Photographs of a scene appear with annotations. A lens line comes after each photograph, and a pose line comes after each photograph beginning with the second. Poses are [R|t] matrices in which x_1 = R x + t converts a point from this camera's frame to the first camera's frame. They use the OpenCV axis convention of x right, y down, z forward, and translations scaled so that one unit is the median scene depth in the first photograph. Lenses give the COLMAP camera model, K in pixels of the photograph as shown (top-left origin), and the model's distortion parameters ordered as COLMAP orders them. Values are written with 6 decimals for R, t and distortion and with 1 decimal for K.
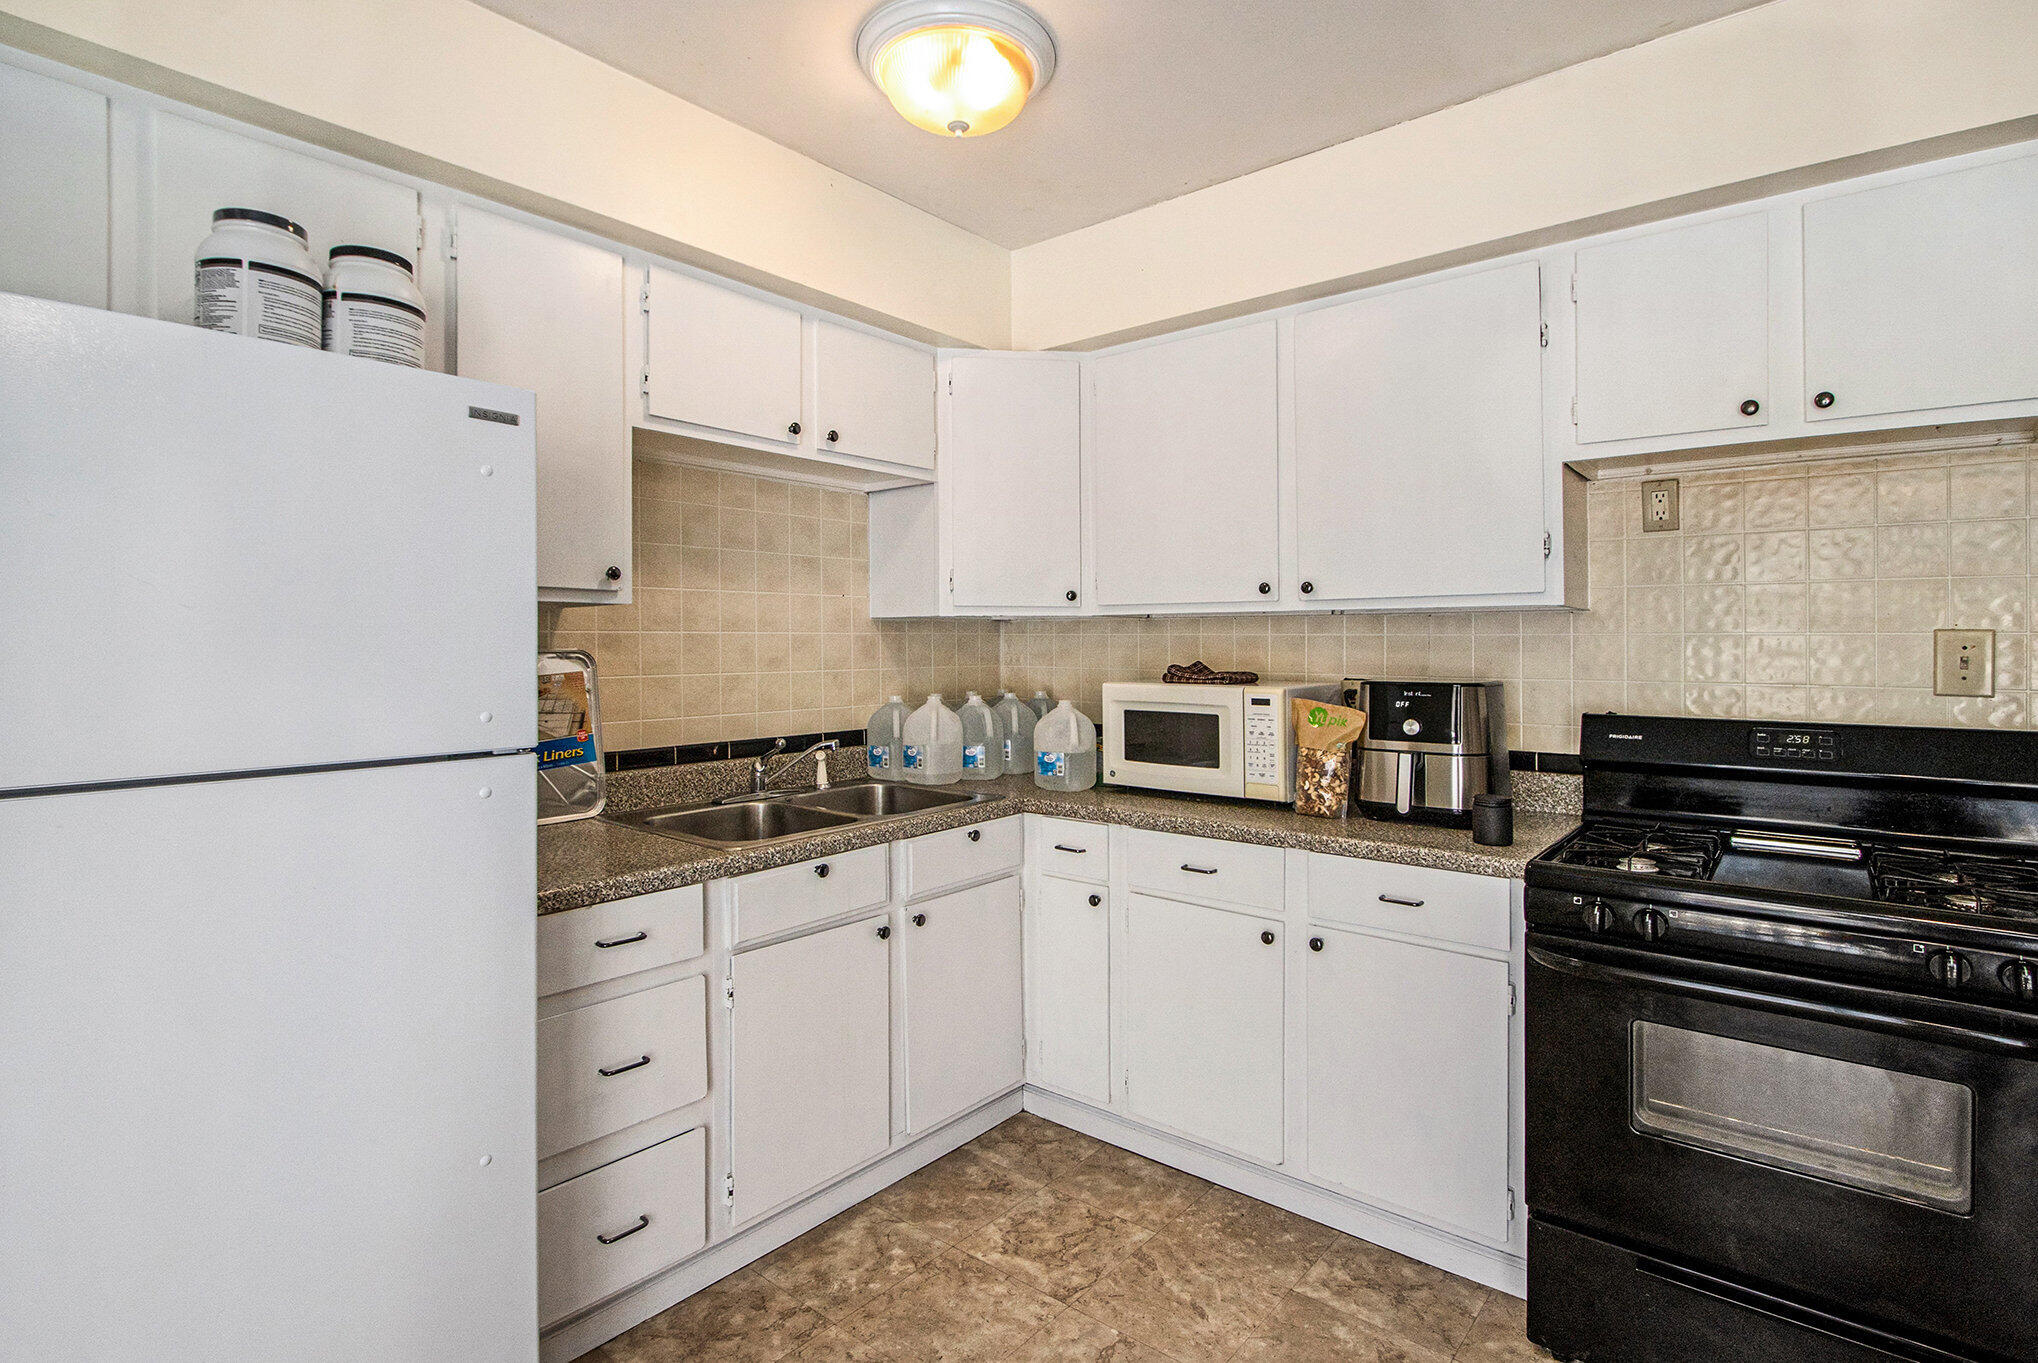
lens RADIAL K [[992.0, 0, 1022.1], [0, 992.0, 650.0], [0, 0, 1]] dist [-0.006255, -0.000260]
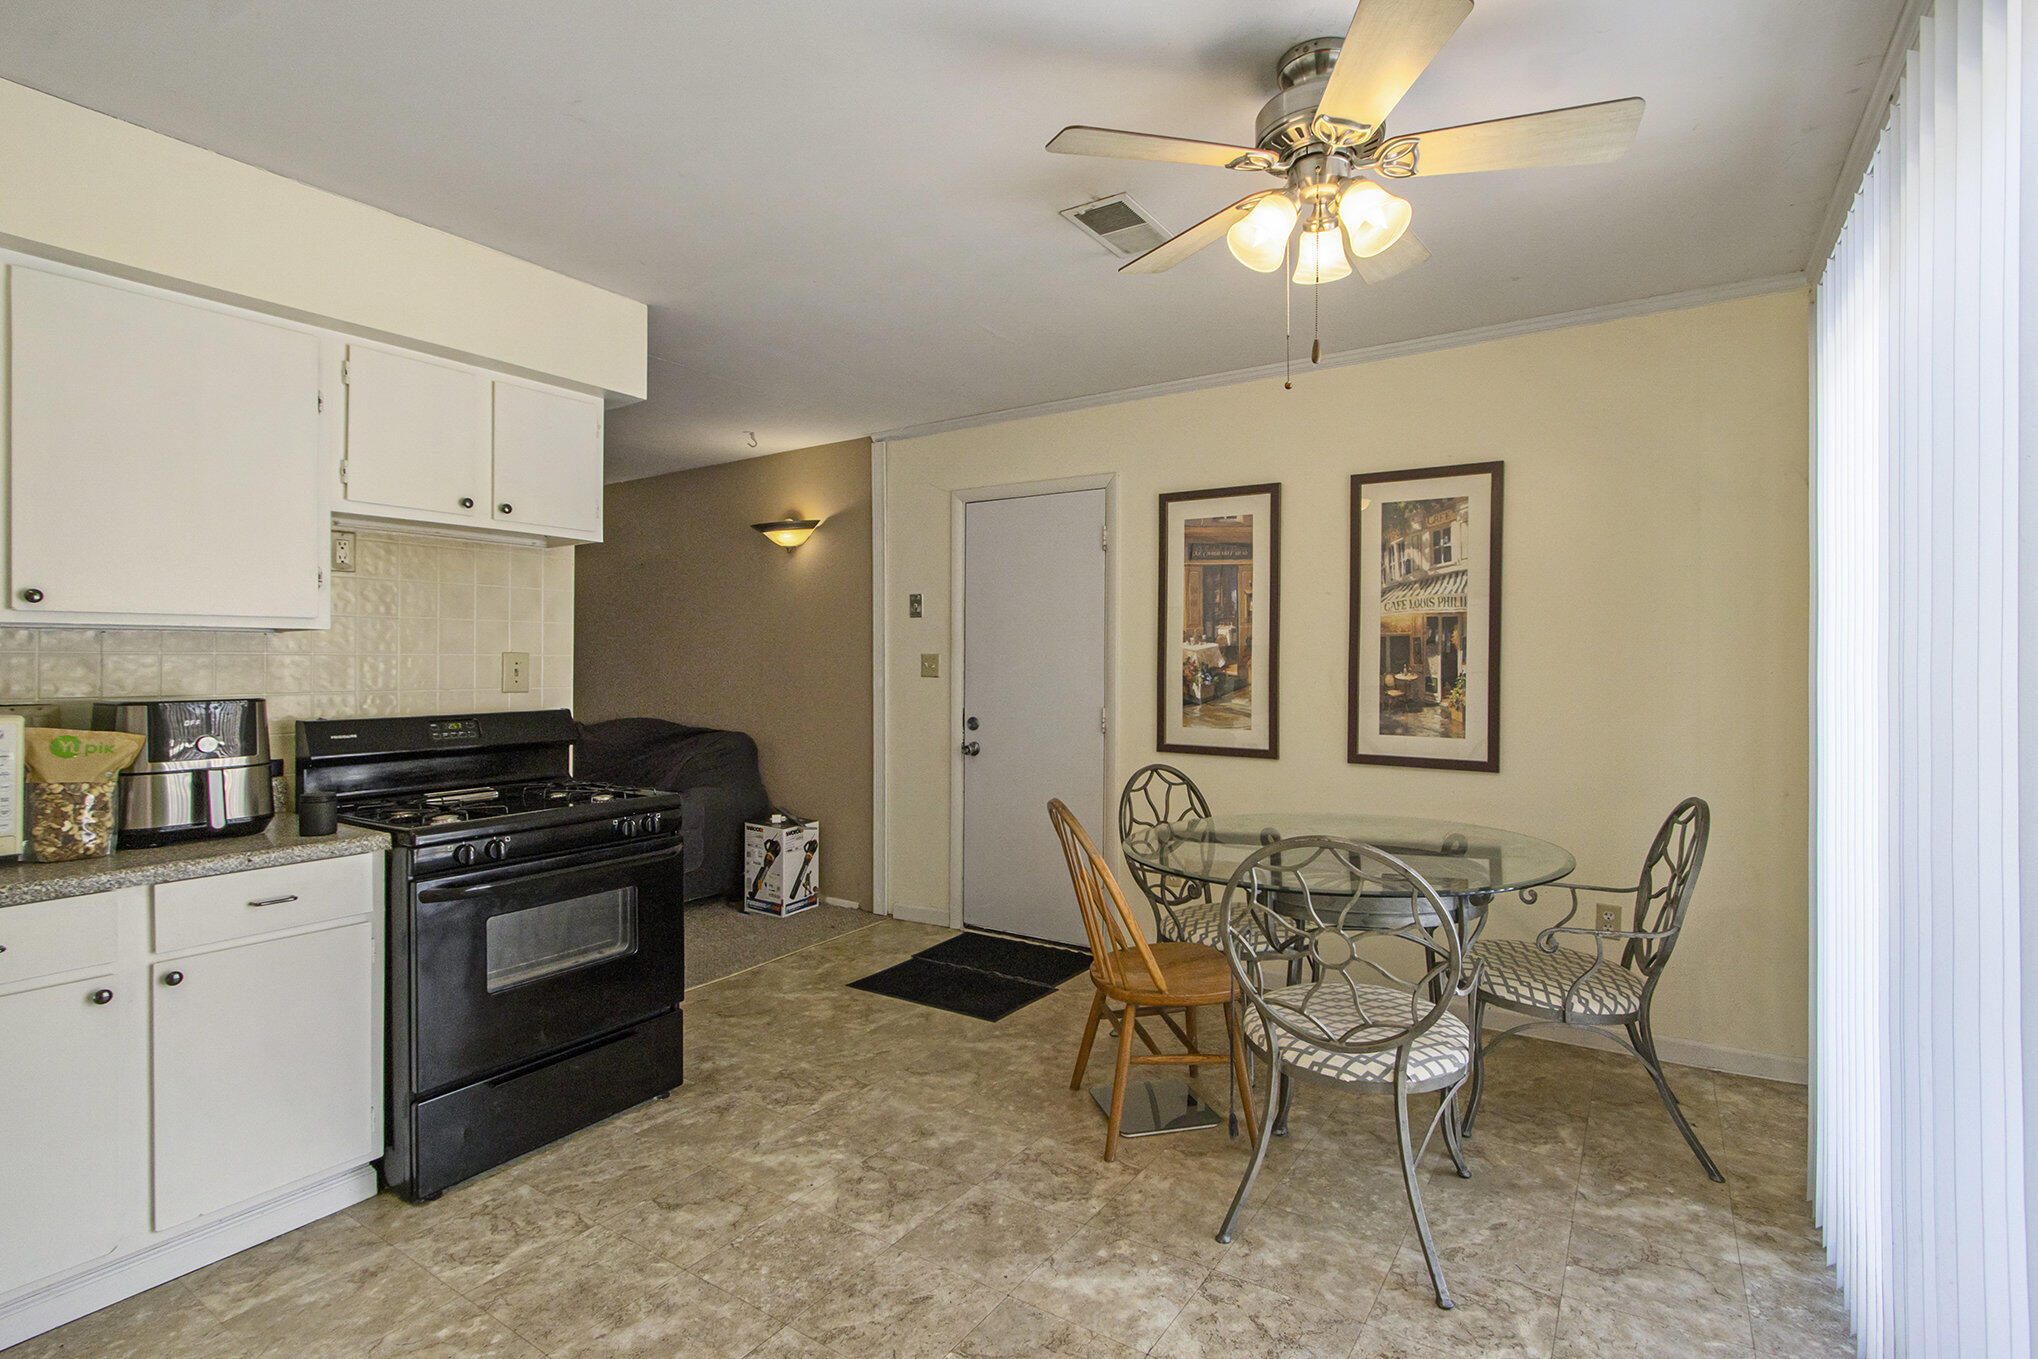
lens RADIAL K [[992.0, 0, 1022.1], [0, 992.0, 648.0], [0, 0, 1]] dist [-0.006255, -0.000260]
pose [[-0.101759, 0.016150, 0.994678, -0.664322], [0.010257, 0.999832, -0.015185, 0.003217], [-0.994756, 0.008657, -0.101907, 0.260358]]
